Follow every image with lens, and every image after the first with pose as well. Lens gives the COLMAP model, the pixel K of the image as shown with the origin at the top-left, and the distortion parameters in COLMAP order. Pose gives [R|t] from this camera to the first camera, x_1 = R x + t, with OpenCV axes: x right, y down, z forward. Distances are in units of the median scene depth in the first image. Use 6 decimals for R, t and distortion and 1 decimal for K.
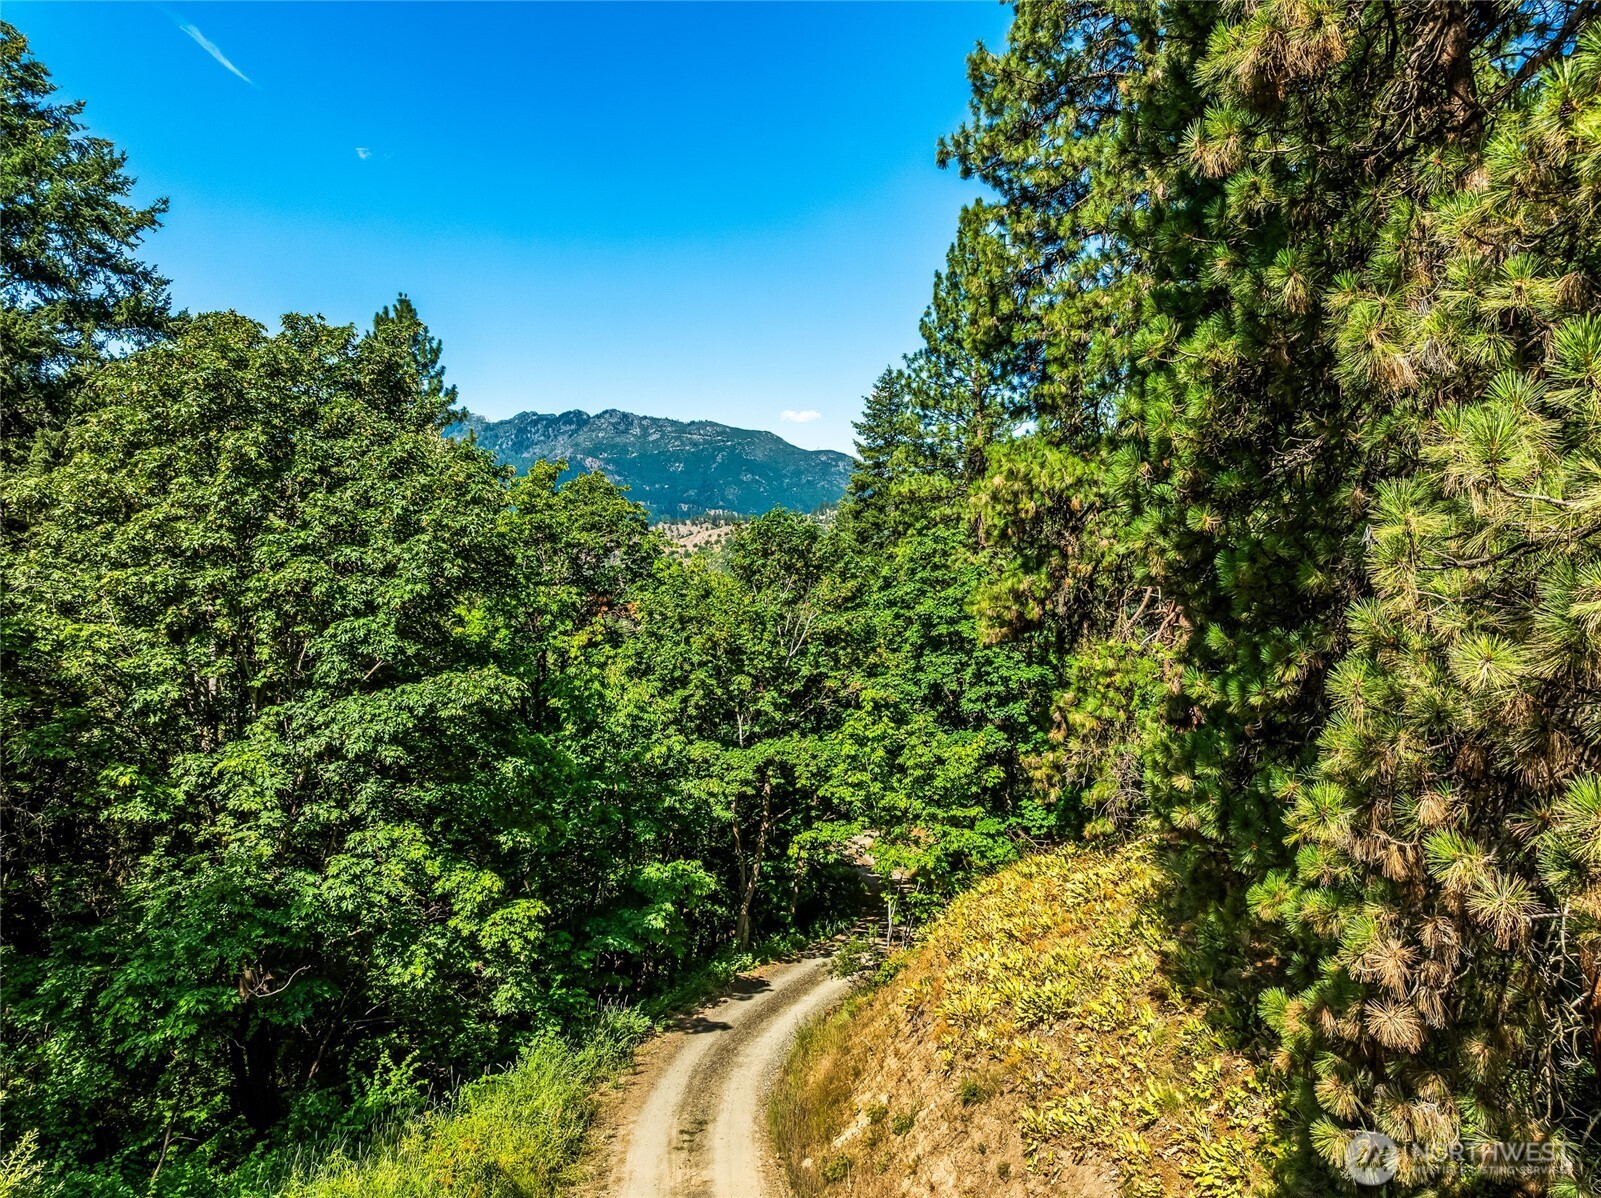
lens RADIAL K [[1122.5, 0, 806.5], [0, 1122.5, 598.9], [0, 0, 1]] dist [-0.032113, 0.016528]
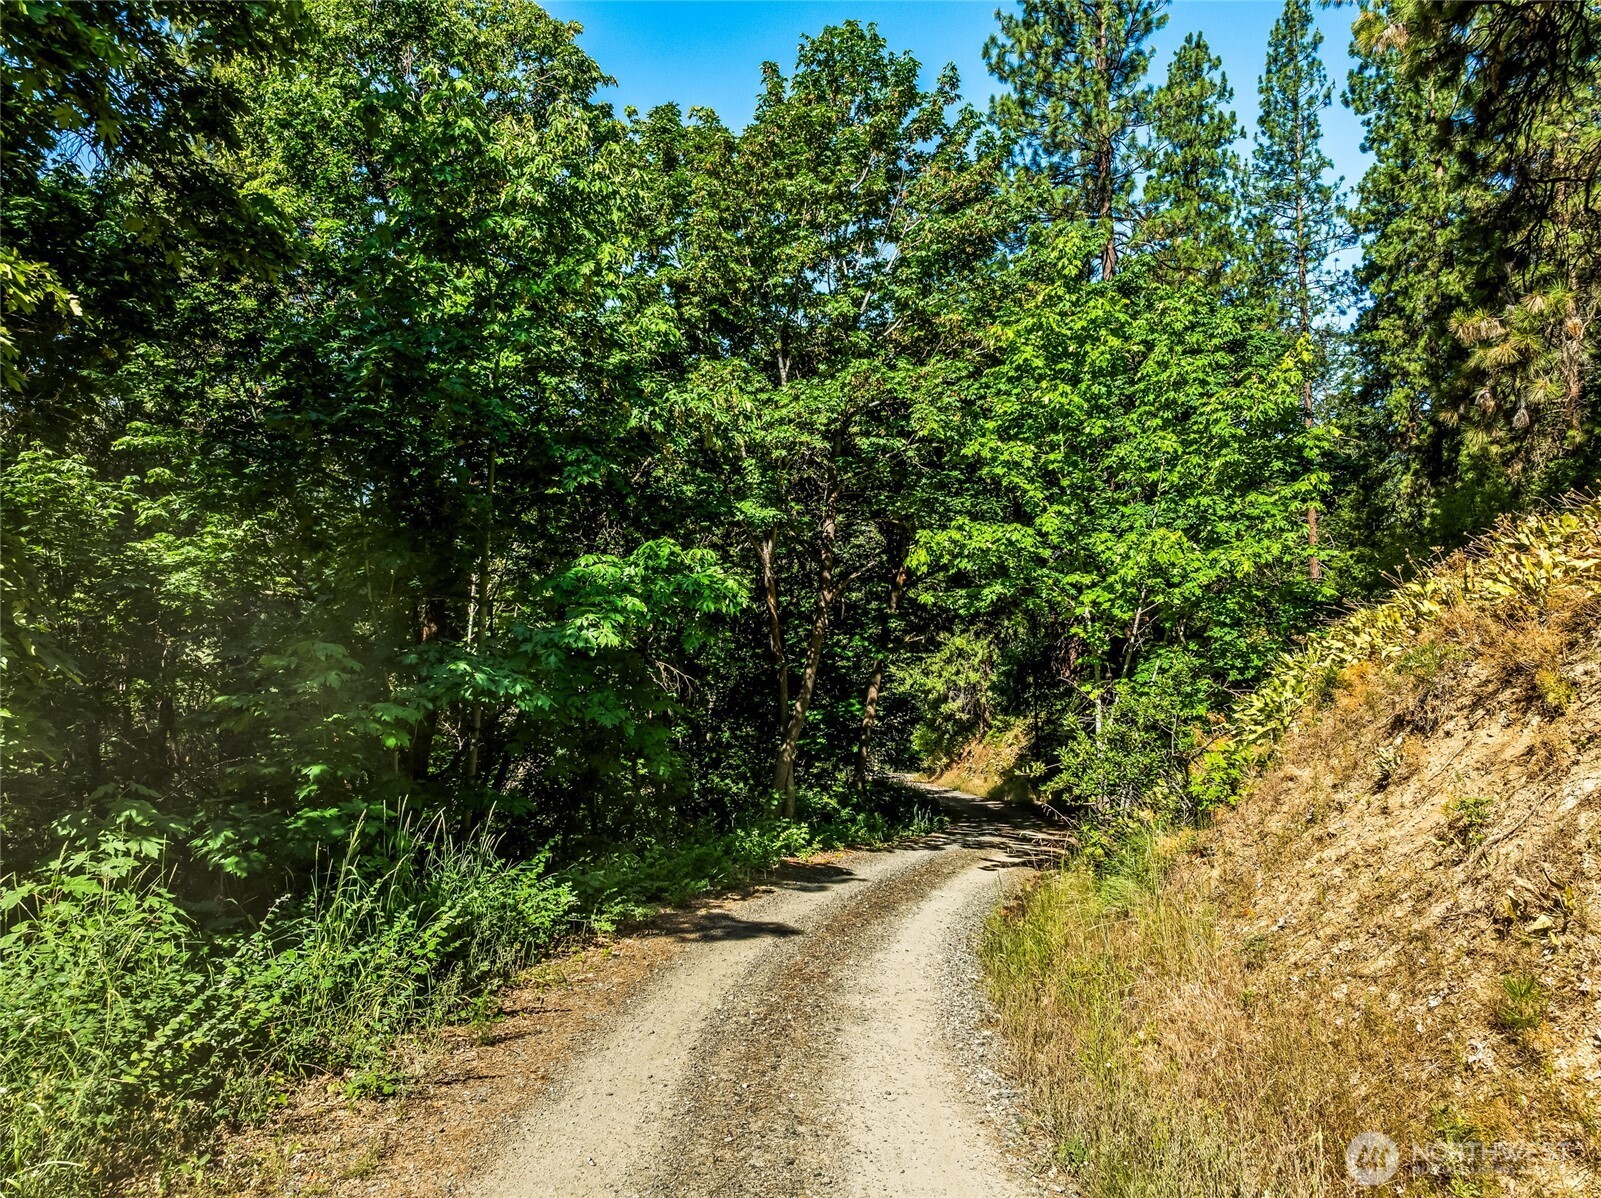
lens RADIAL K [[1122.5, 0, 806.5], [0, 1122.5, 598.9], [0, 0, 1]] dist [-0.032113, 0.016528]
pose [[0.999952, 0.001172, 0.009702, -0.069747], [-0.001177, 0.999999, 0.000531, 0.275575], [-0.009702, -0.000542, 0.999953, 0.631821]]
